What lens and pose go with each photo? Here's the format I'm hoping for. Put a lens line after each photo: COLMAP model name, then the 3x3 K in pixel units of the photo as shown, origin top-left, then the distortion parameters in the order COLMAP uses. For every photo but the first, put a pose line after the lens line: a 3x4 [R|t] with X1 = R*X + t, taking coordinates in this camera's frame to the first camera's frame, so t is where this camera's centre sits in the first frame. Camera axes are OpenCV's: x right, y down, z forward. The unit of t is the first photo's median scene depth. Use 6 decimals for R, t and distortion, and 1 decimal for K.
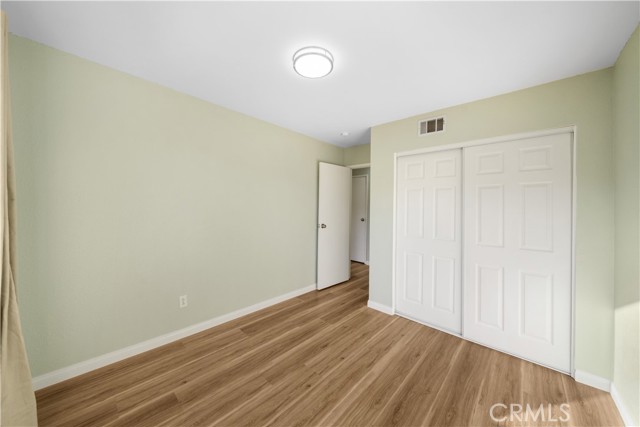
lens RADIAL K [[219.5, 0, 316.4], [0, 219.5, 208.9], [0, 0, 1]] dist [-0.012554, 0.000749]
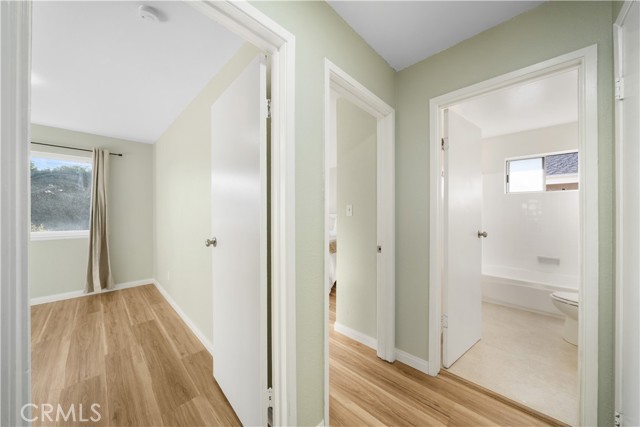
lens RADIAL K [[219.5, 0, 320.1], [0, 219.5, 212.1], [0, 0, 1]] dist [-0.012554, 0.000749]
pose [[-0.021657, -0.026963, -0.999402, 0.936542], [-0.001102, 0.999636, -0.026945, 0.066775], [0.999765, 0.000517, -0.021679, 2.421705]]
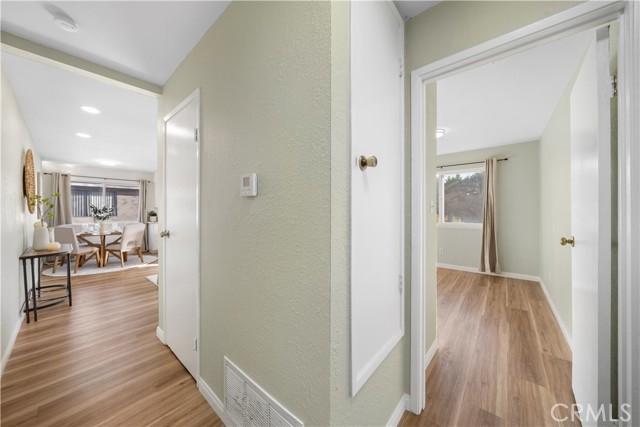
lens RADIAL K [[219.5, 0, 314.8], [0, 219.5, 209.9], [0, 0, 1]] dist [-0.012554, 0.000749]
pose [[-0.999295, -0.023994, -0.028863, 1.050681], [-0.023967, 0.999712, -0.001281, 0.070287], [0.028886, -0.000589, -0.999583, 2.754724]]
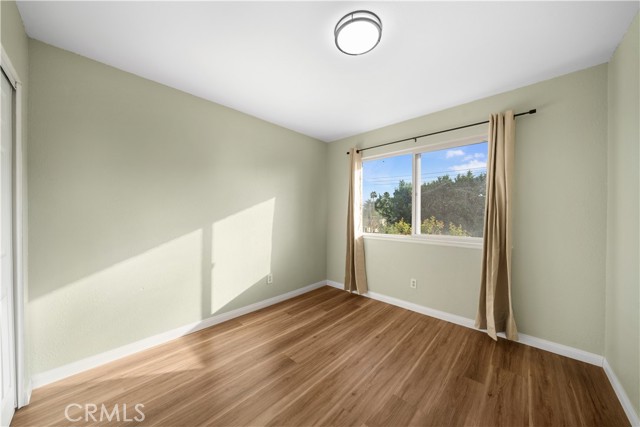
lens RADIAL K [[219.5, 0, 316.1], [0, 219.5, 215.2], [0, 0, 1]] dist [-0.012554, 0.000749]
pose [[-0.999534, -0.026333, 0.015470, 0.116952], [-0.026101, 0.999546, 0.015058, 0.043839], [-0.015860, 0.014648, -0.999767, 1.720978]]
